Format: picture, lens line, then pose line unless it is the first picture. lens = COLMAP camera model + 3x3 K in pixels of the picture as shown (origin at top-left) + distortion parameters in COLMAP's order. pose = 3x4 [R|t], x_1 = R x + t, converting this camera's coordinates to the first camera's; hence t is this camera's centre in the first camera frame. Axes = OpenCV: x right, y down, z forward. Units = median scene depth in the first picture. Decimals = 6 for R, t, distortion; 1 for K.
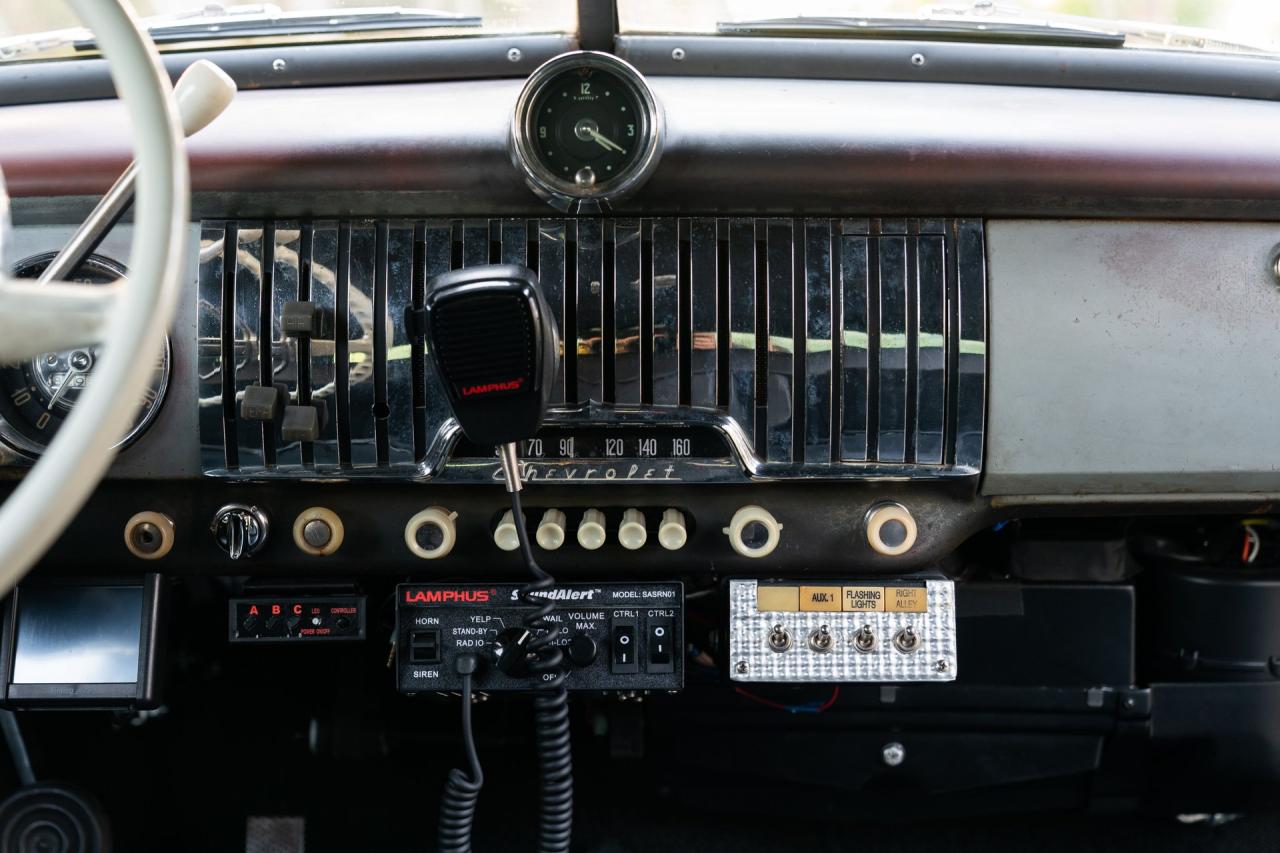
lens RADIAL K [[1834.8, 0, 640.0], [0, 1834.8, 426.5], [0, 0, 1]] dist [-0.006595, 0.030954]
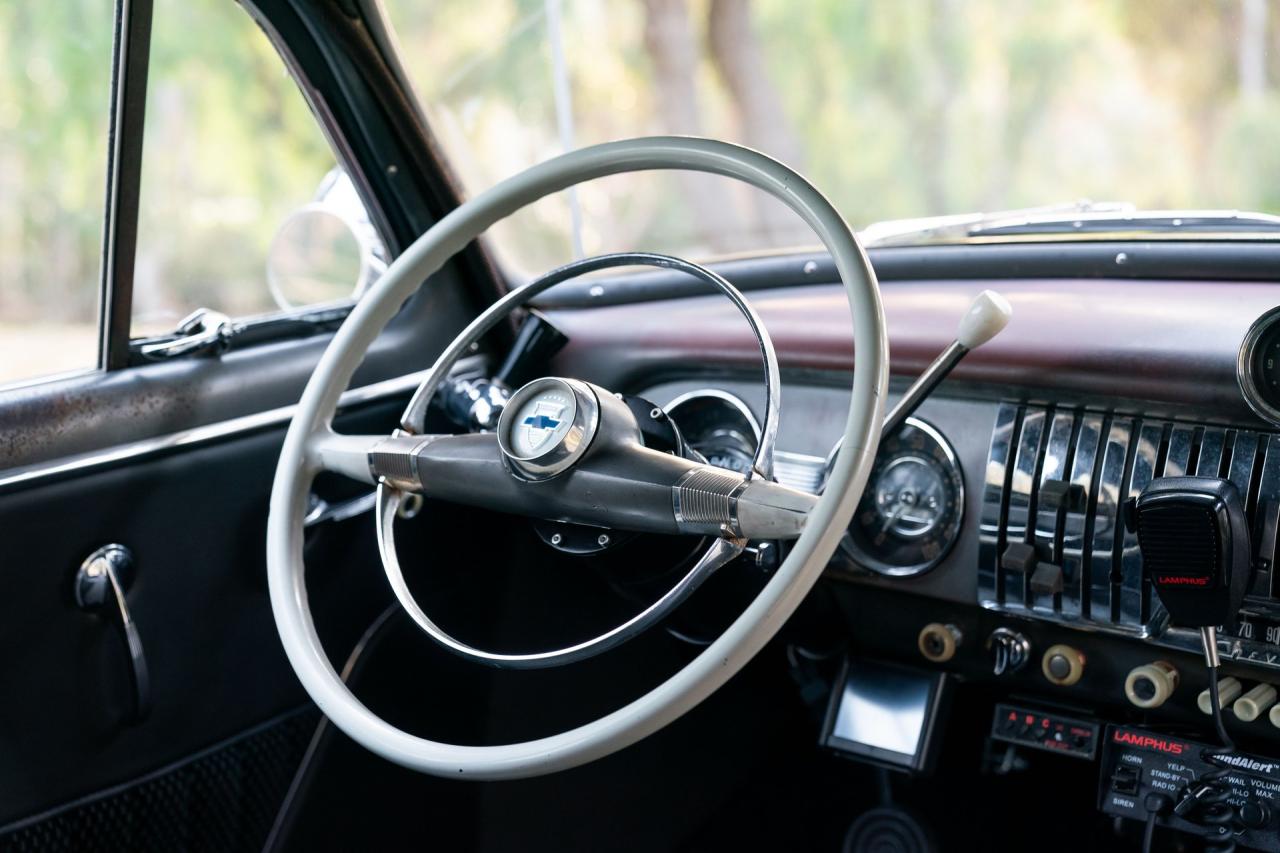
lens RADIAL K [[1834.8, 0, 640.0], [0, 1834.8, 426.5], [0, 0, 1]] dist [-0.006595, 0.030954]
pose [[0.799066, 0.116326, -0.589883, 0.303782], [-0.109656, 0.992846, 0.047249, -0.128233], [0.591159, 0.026929, 0.806105, -0.151885]]
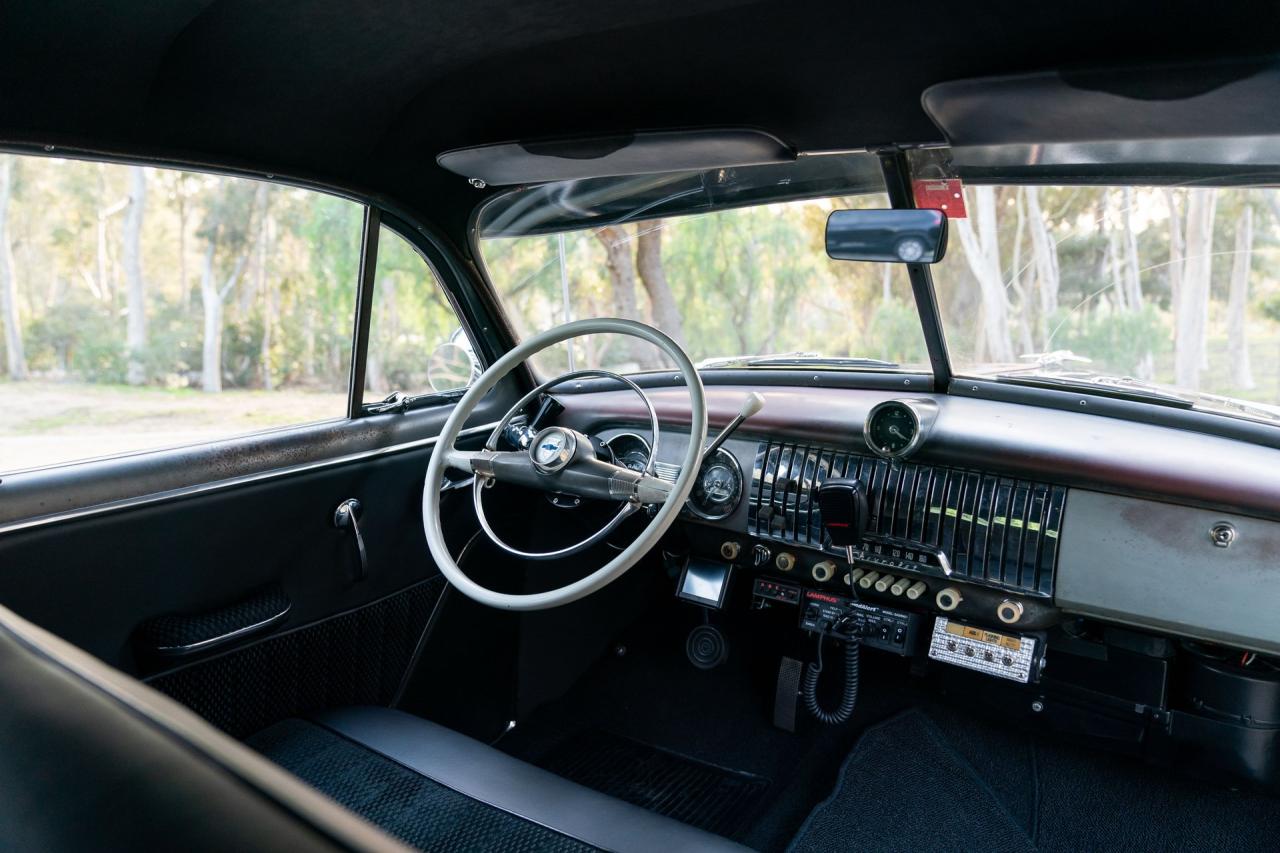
lens RADIAL K [[860.8, 0, 640.0], [0, 860.8, 426.5], [0, 0, 1]] dist [-0.051265, 0.037198]
pose [[0.819553, 0.123092, -0.559626, 0.334015], [-0.132879, 0.990857, 0.023346, -0.141659], [0.557384, 0.055229, 0.828416, -0.172111]]
